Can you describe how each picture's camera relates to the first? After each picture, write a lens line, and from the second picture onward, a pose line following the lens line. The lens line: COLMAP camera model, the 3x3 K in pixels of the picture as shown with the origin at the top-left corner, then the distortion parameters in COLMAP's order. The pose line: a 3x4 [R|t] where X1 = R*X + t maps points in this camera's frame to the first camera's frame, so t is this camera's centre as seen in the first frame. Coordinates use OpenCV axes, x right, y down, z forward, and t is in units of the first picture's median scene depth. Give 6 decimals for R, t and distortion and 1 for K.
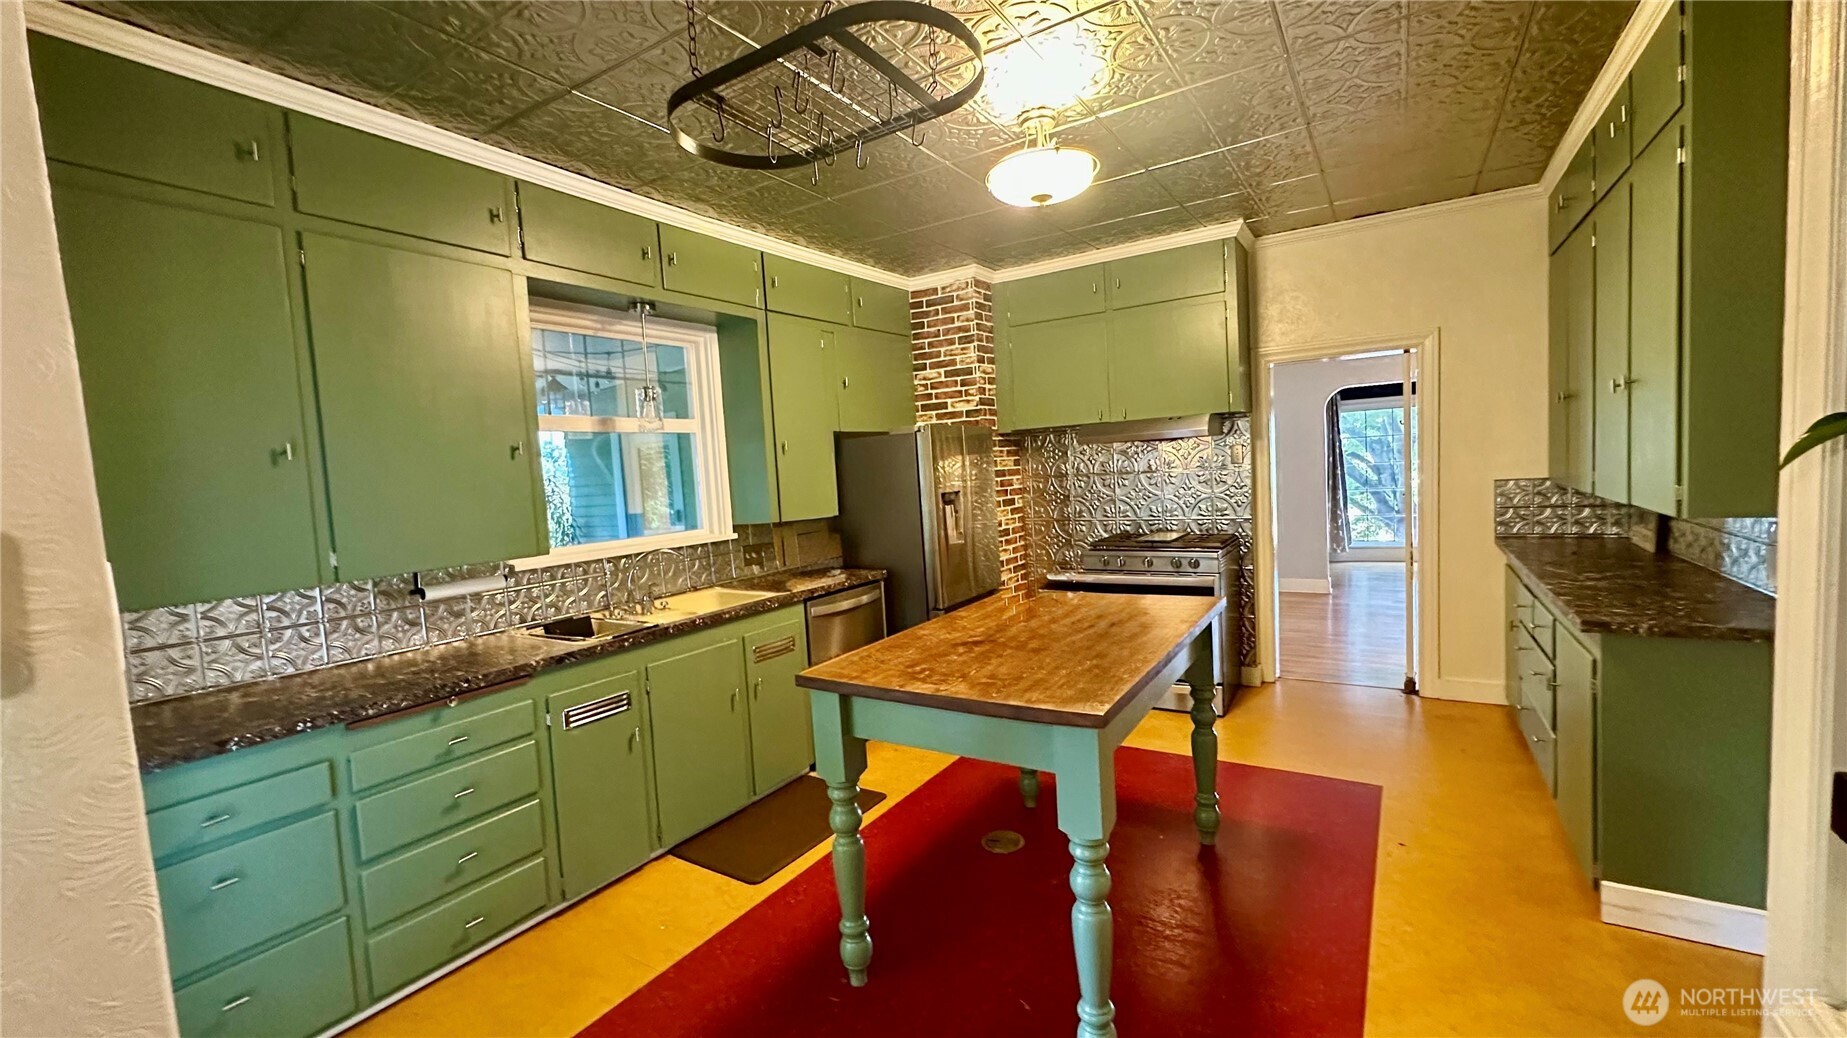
lens RADIAL K [[732.6, 0, 923.5], [0, 732.6, 519.0], [0, 0, 1]] dist [-0.001040, -0.000310]
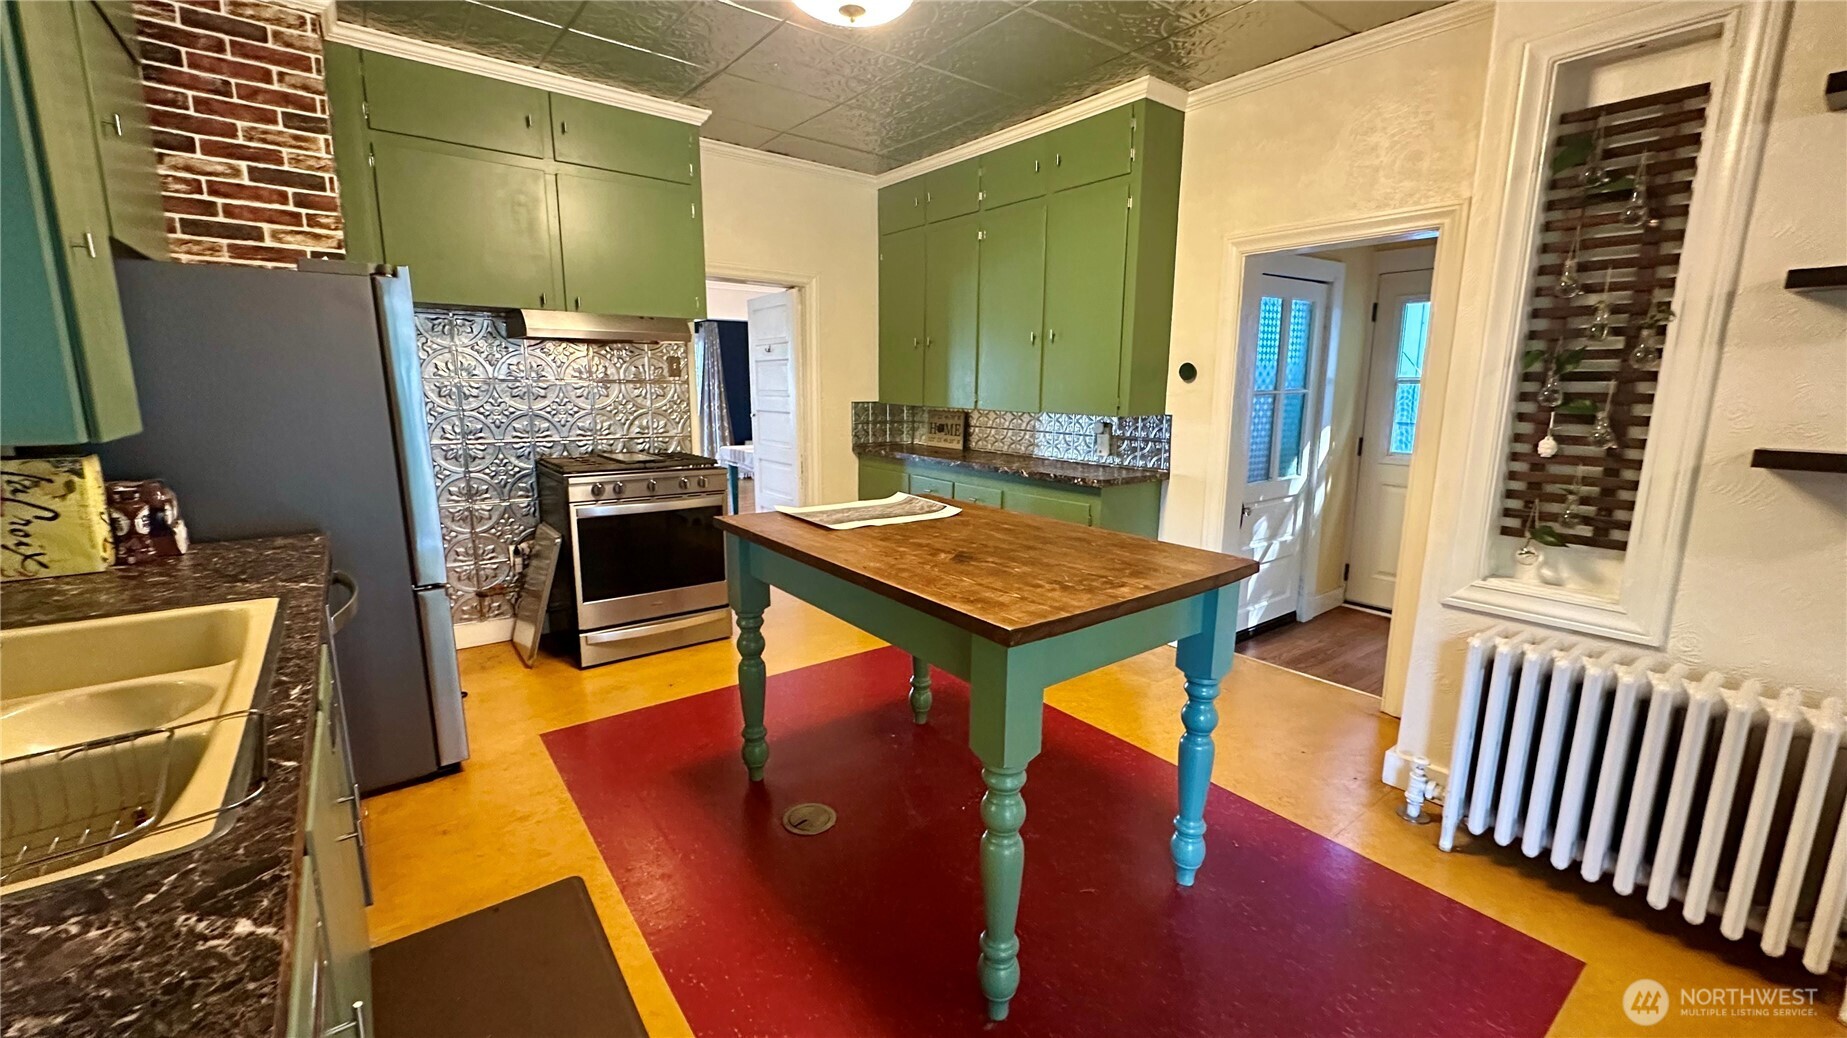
lens RADIAL K [[732.6, 0, 923.5], [0, 732.6, 519.0], [0, 0, 1]] dist [-0.001040, -0.000310]
pose [[0.345974, -0.111613, 0.931582, -0.335138], [0.036156, 0.993748, 0.105633, 0.016722], [-0.937547, -0.002864, 0.347846, 0.351361]]
